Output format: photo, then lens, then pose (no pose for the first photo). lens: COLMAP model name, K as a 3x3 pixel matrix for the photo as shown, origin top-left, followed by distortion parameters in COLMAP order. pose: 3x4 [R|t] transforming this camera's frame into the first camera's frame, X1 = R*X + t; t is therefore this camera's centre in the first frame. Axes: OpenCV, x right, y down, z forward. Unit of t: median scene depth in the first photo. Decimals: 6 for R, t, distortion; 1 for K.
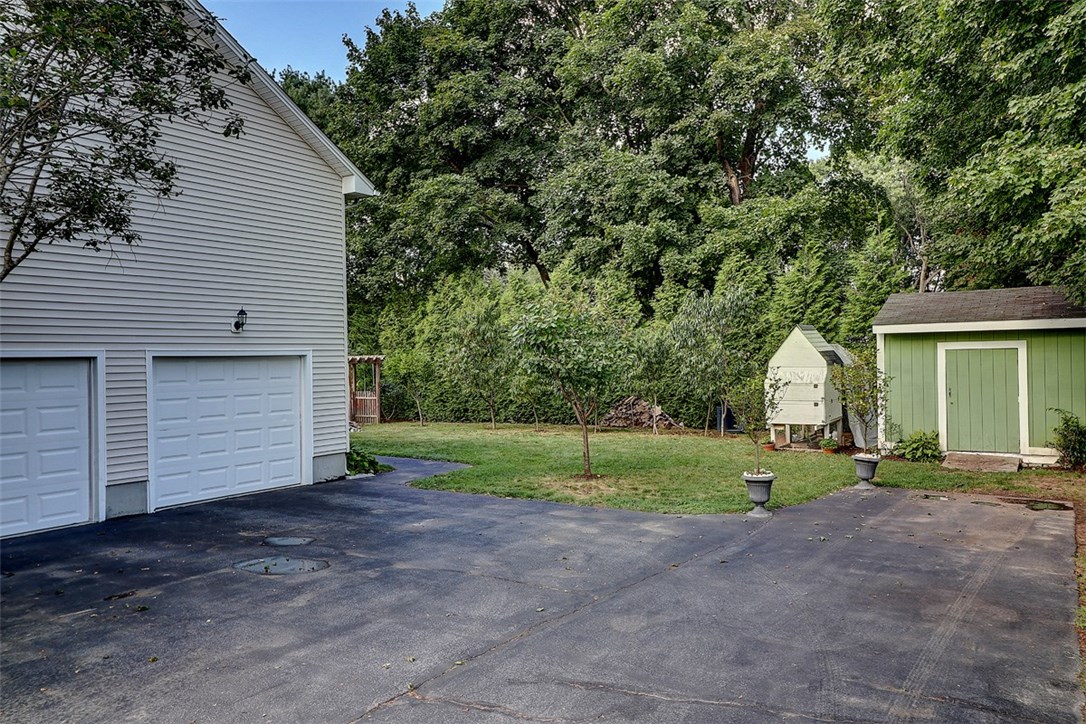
lens RADIAL K [[837.5, 0, 542.2], [0, 837.5, 358.9], [0, 0, 1]] dist [0.011561, 0.003385]
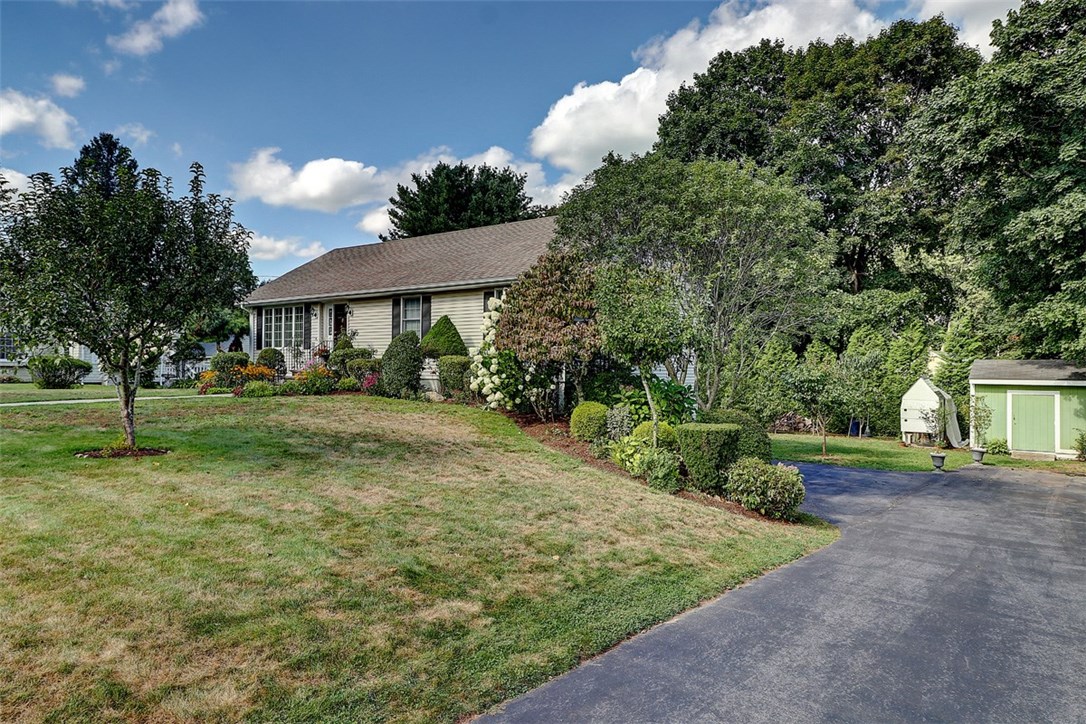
lens RADIAL K [[701.8, 0, 544.5], [0, 701.8, 363.4], [0, 0, 1]] dist [0.002936, 0.001781]
pose [[0.996757, 0.030853, -0.074323, -0.387252], [-0.031689, 0.999447, -0.010094, -0.028227], [0.073970, 0.012417, 0.997183, -0.550339]]
